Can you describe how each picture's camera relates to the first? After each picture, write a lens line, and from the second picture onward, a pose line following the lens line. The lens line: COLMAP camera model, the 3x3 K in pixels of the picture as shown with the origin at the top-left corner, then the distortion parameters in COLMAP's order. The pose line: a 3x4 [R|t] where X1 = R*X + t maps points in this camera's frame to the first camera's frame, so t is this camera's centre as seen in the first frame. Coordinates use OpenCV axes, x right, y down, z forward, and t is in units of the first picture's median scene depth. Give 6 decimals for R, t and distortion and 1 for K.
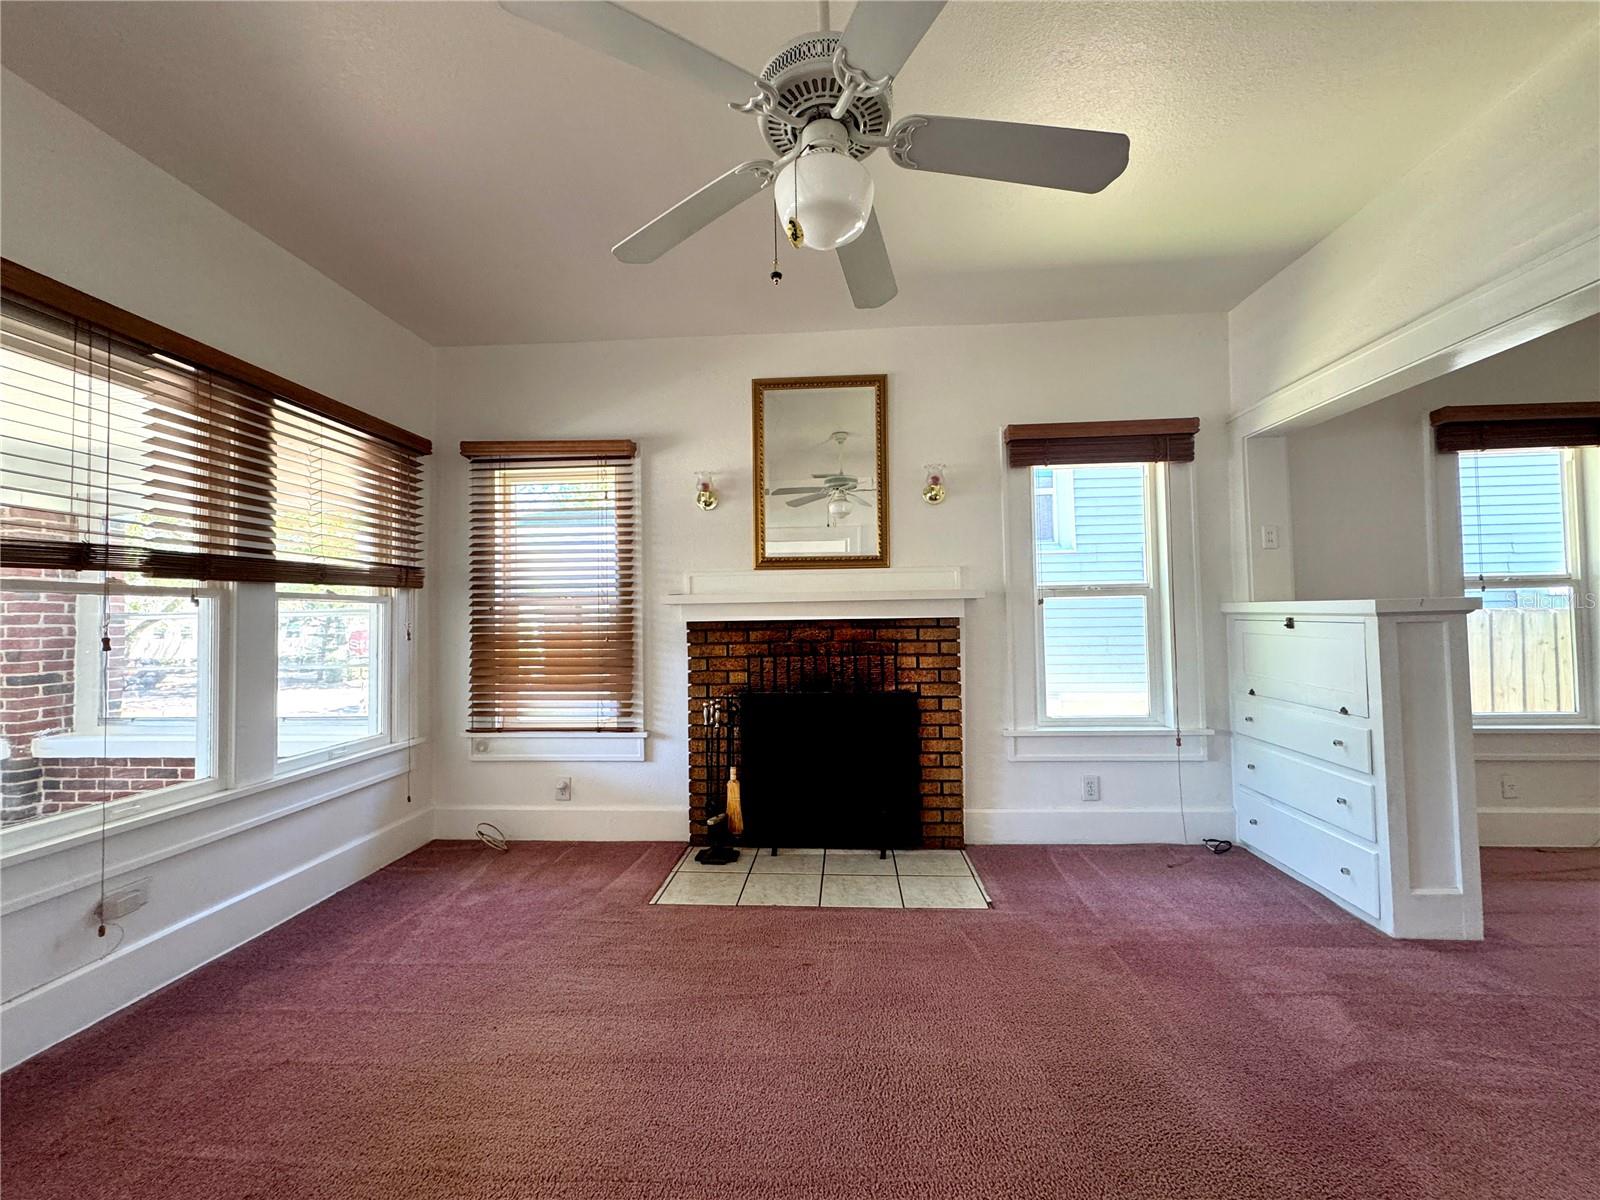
lens RADIAL K [[635.7, 0, 801.8], [0, 635.7, 603.1], [0, 0, 1]] dist [0.000122, -0.000158]
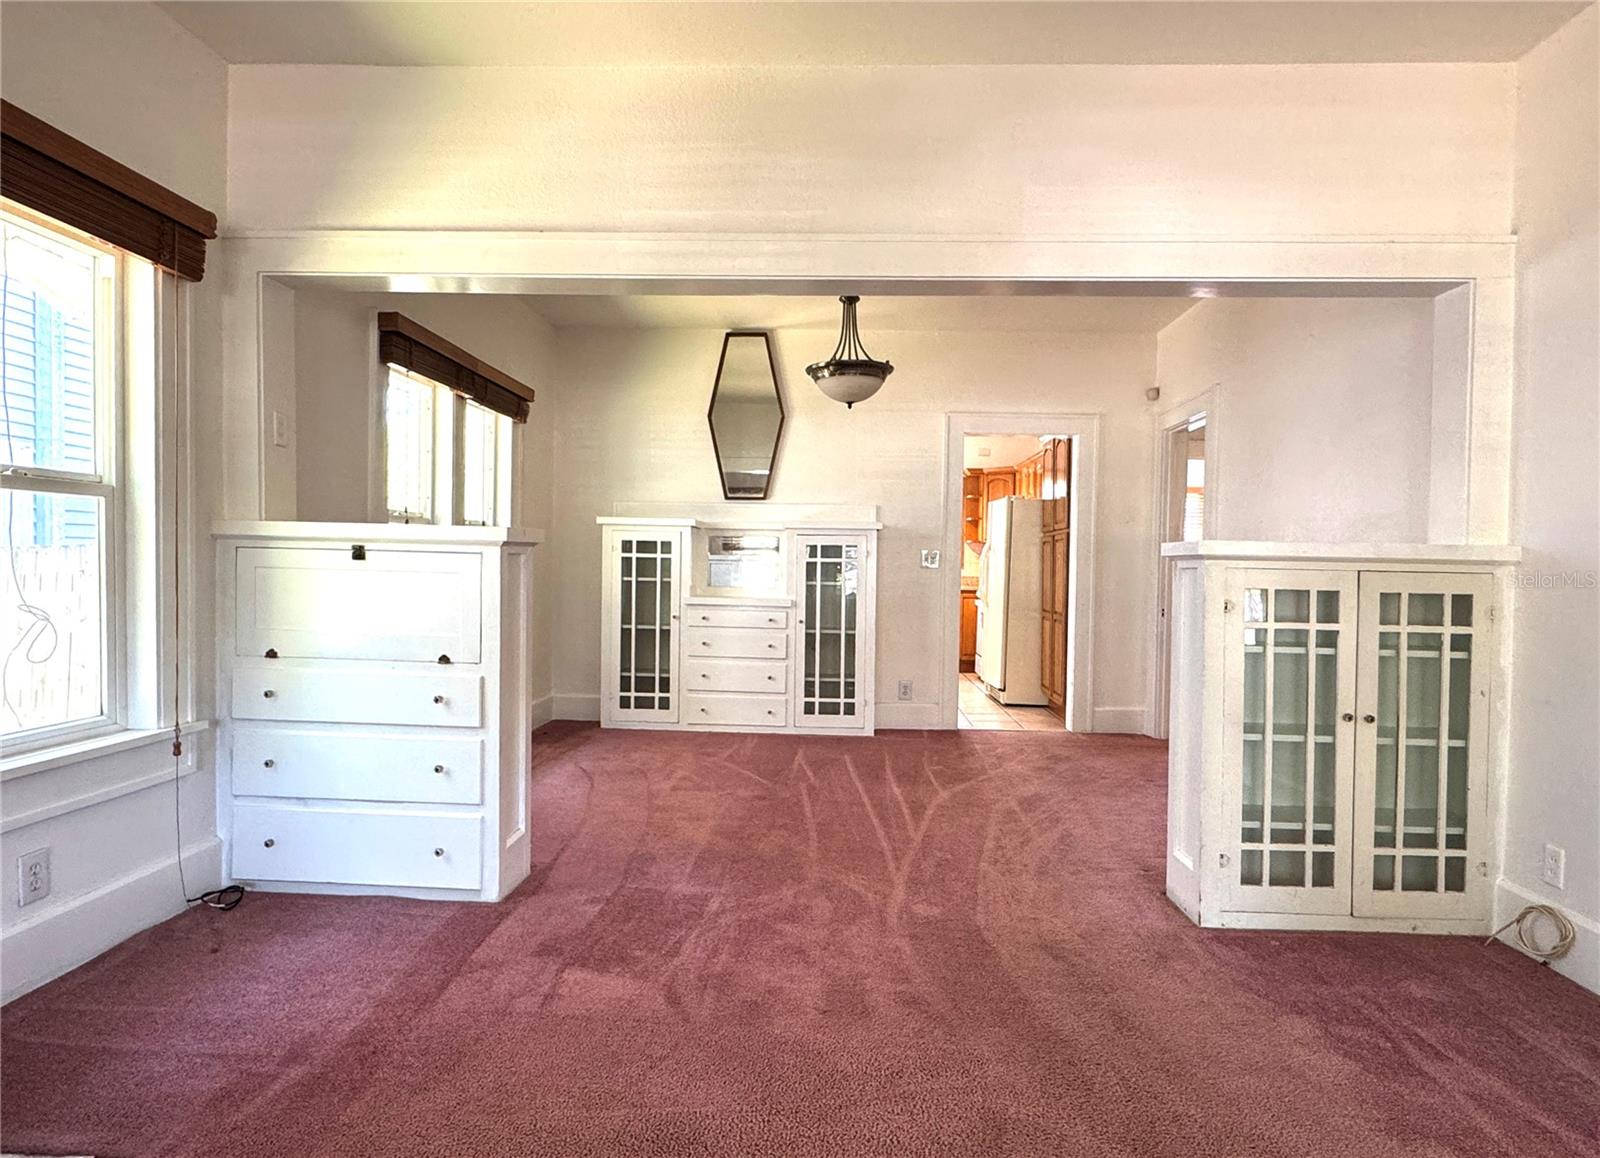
lens RADIAL K [[965.7, 0, 802.3], [0, 965.7, 579.9], [0, 0, 1]] dist [0.001695, 0.001448]
pose [[-0.030495, -0.000232, 0.999535, -0.339958], [-0.043067, 0.999072, -0.001082, 0.038040], [-0.998607, -0.043080, -0.030477, 0.466978]]
